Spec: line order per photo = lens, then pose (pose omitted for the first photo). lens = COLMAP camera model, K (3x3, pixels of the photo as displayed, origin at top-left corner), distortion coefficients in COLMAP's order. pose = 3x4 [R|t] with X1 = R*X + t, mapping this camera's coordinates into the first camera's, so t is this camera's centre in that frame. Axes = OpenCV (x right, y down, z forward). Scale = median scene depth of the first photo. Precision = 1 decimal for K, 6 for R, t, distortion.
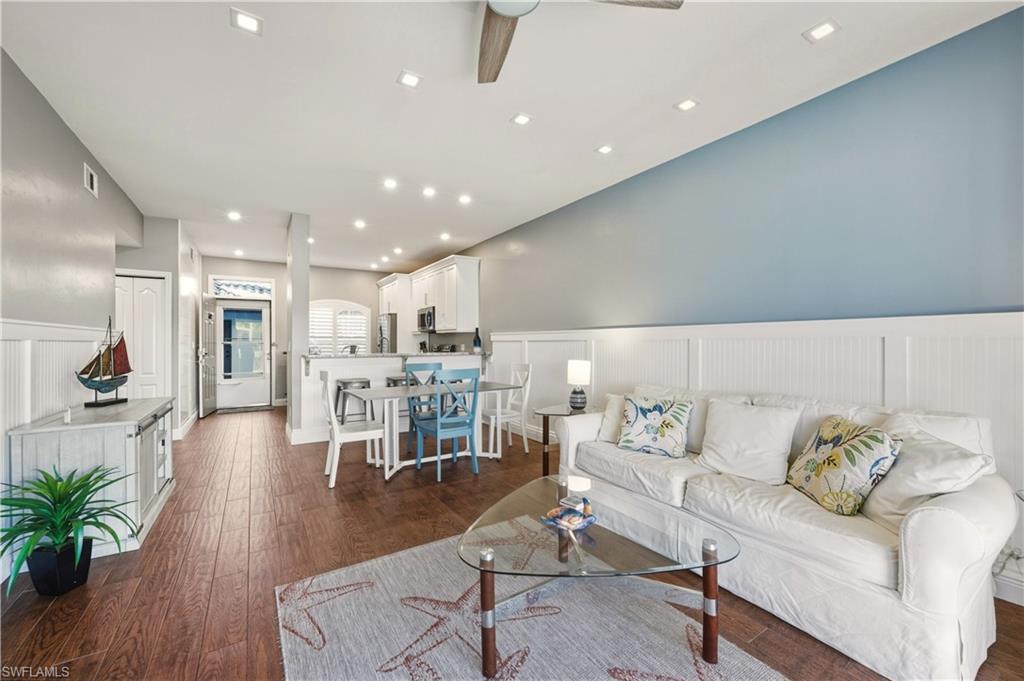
lens RADIAL K [[406.2, 0, 505.9], [0, 406.2, 341.7], [0, 0, 1]] dist [-0.000035, 0.000327]
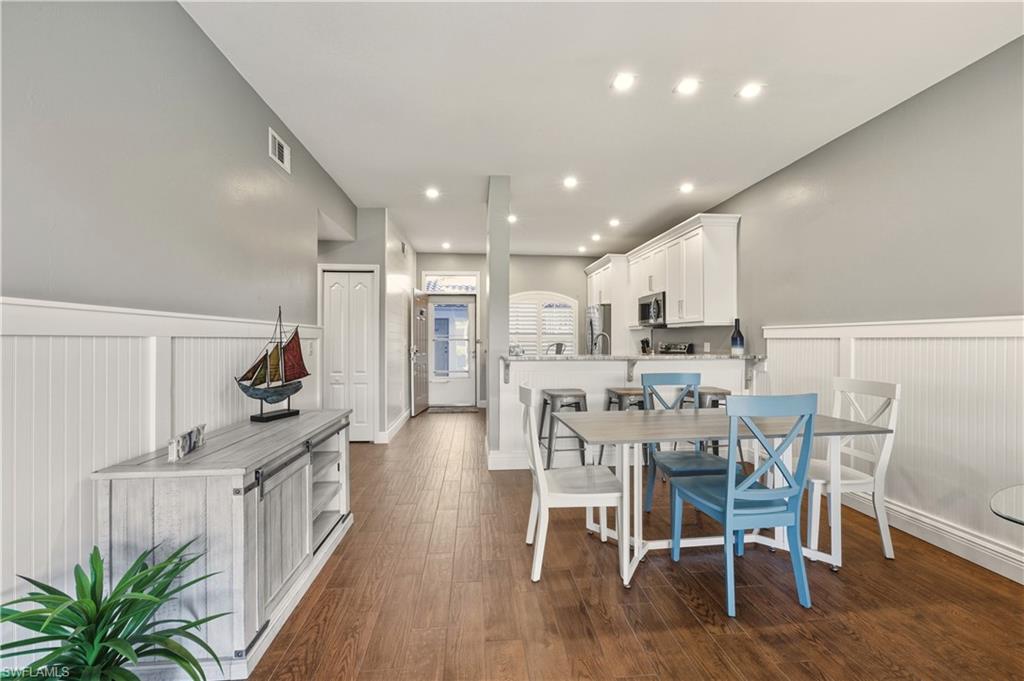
lens RADIAL K [[410.6, 0, 515.0], [0, 410.6, 343.4], [0, 0, 1]] dist [0.000471, 0.000271]
pose [[0.898549, 0.006934, -0.438819, -0.133036], [-0.001895, 0.999927, 0.011920, -0.000791], [0.438870, -0.009879, 0.898496, 0.306493]]
